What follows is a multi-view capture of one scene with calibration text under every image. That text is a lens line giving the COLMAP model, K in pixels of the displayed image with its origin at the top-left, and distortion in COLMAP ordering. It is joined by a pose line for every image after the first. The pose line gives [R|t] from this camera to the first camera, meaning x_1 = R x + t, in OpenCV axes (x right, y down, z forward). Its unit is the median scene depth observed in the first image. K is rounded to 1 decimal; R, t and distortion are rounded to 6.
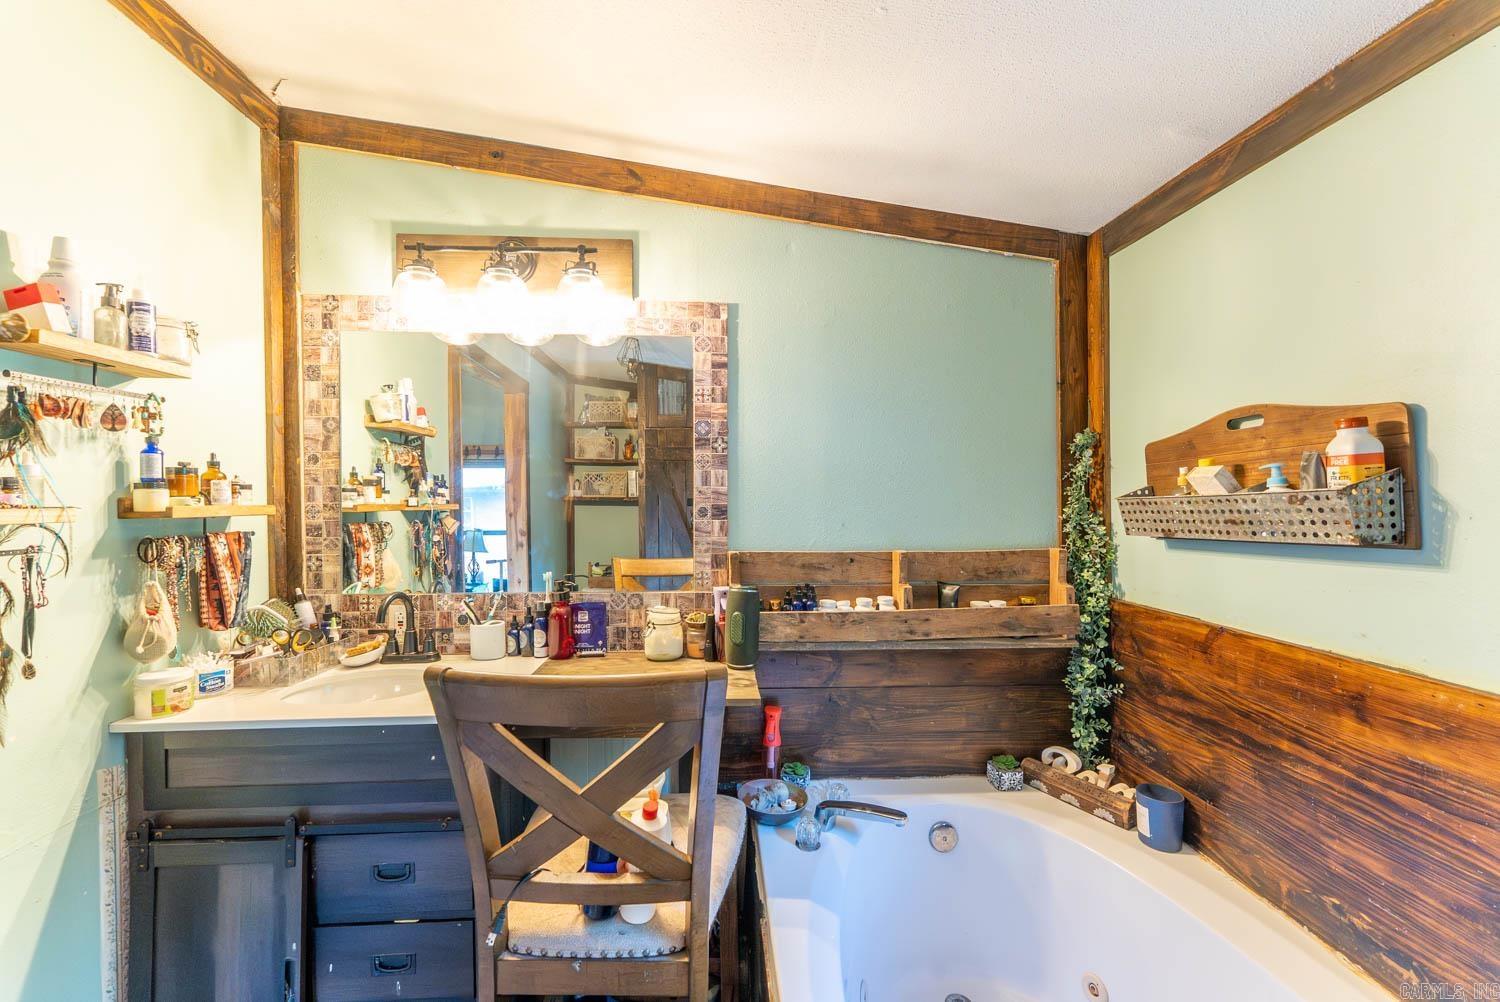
lens RADIAL K [[599.9, 0, 748.0], [0, 599.9, 504.0], [0, 0, 1]] dist [-0.000768, -0.000398]
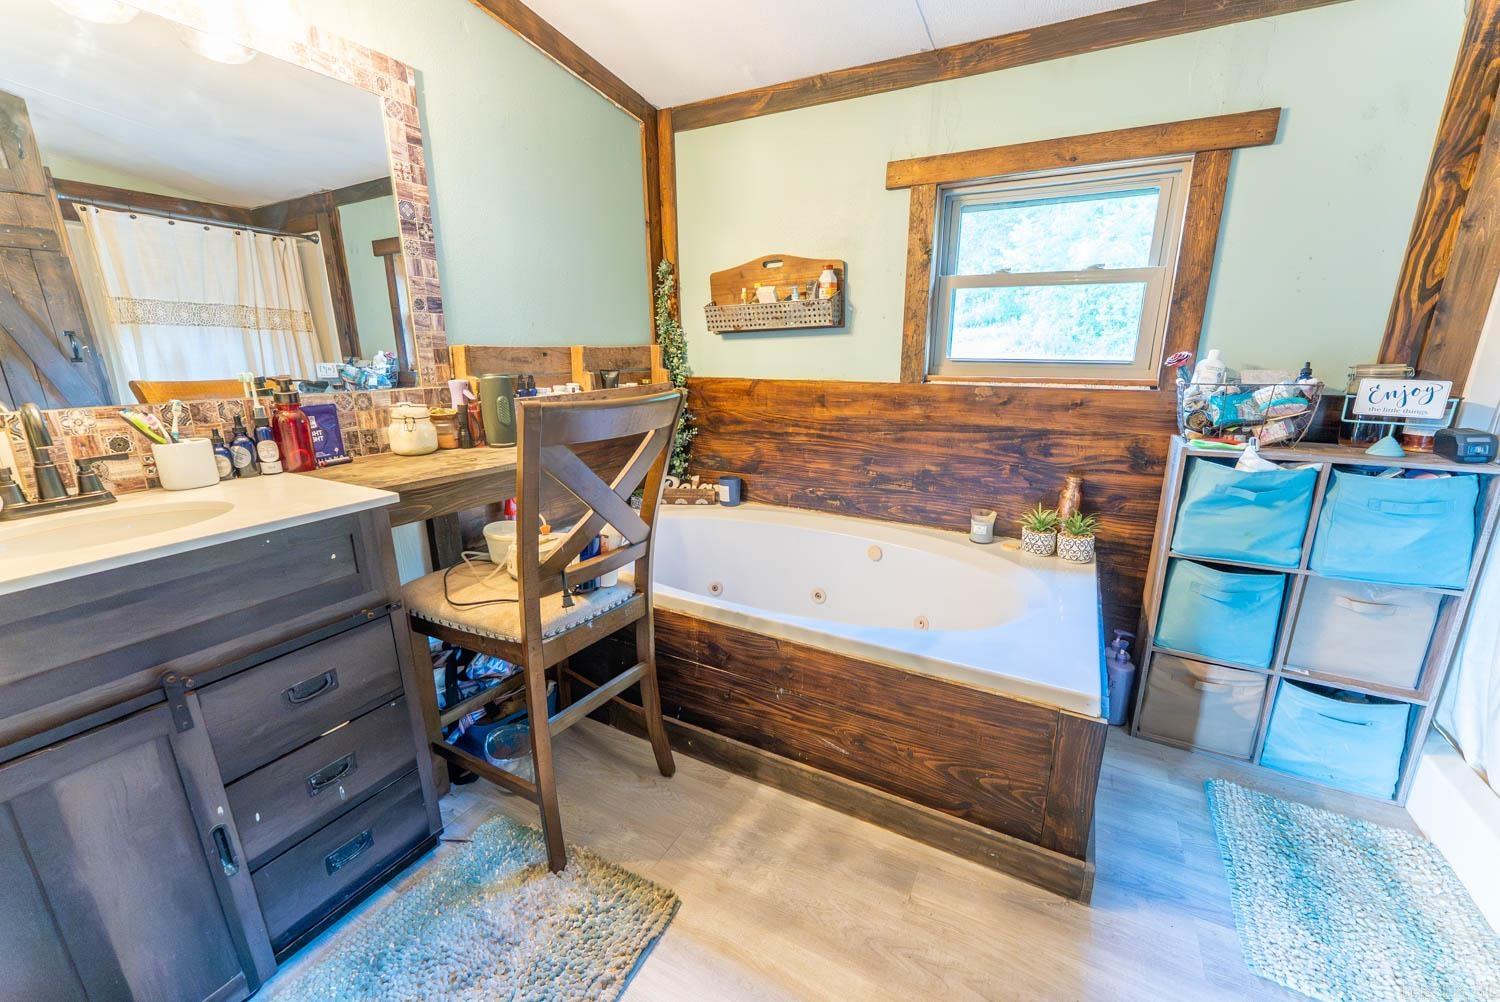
lens RADIAL K [[599.9, 0, 748.0], [0, 599.9, 504.0], [0, 0, 1]] dist [-0.000768, -0.000398]
pose [[0.530078, -0.214940, 0.820255, -0.681161], [0.008172, 0.968590, 0.248529, 0.092938], [-0.847910, -0.125036, 0.515185, 0.006994]]
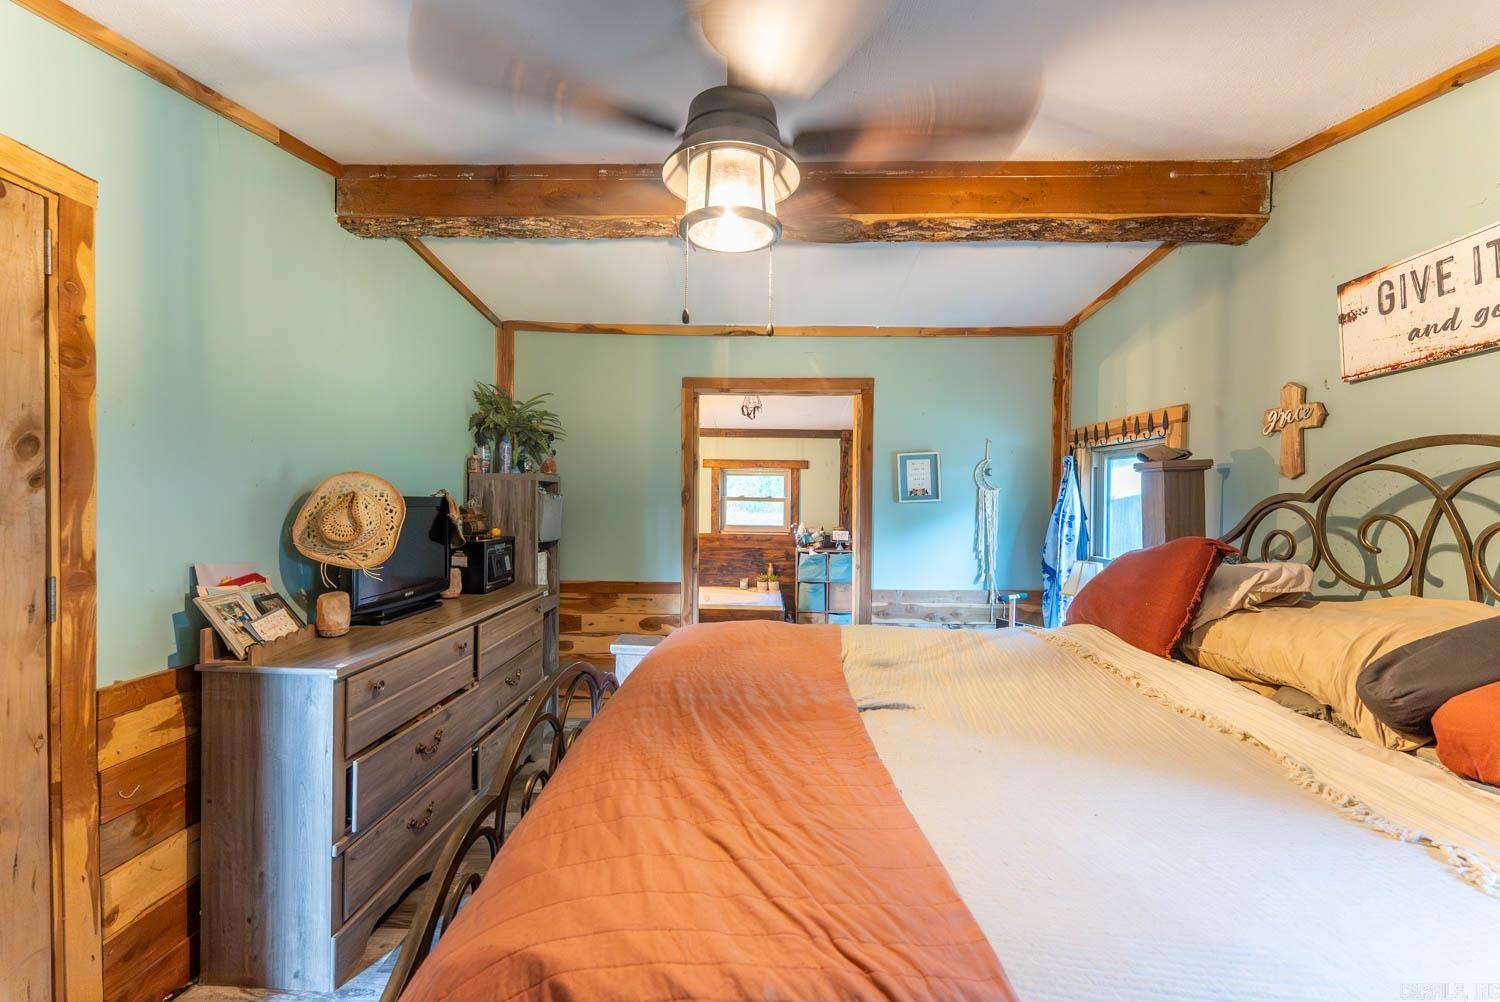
lens RADIAL K [[603.0, 0, 745.3], [0, 603.0, 503.9], [0, 0, 1]] dist [-0.002215, -0.000435]
pose [[0.094862, -0.006994, 0.995466, -3.020203], [-0.003112, 0.999968, 0.007323, -0.042284], [-0.995486, -0.003793, 0.094837, -0.114230]]
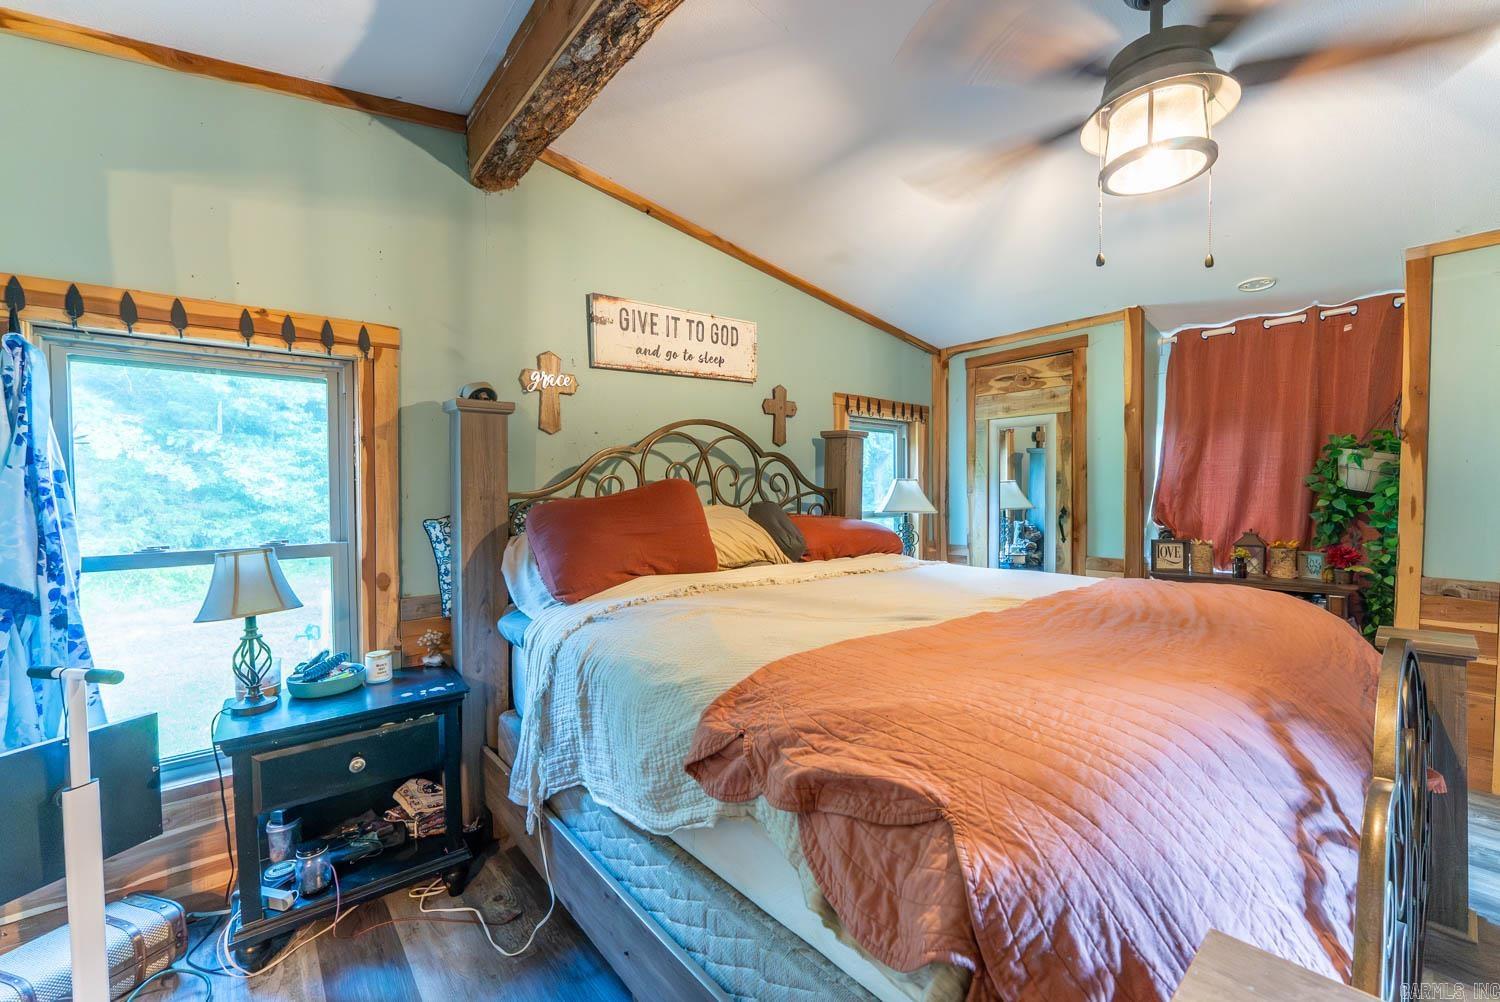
lens RADIAL K [[599.9, 0, 748.0], [0, 599.9, 504.0], [0, 0, 1]] dist [-0.000768, -0.000398]
pose [[-0.805555, 0.025854, -0.591956, -1.164667], [0.006693, 0.999381, 0.034541, 0.036071], [0.592483, 0.023863, -0.805230, 0.354741]]
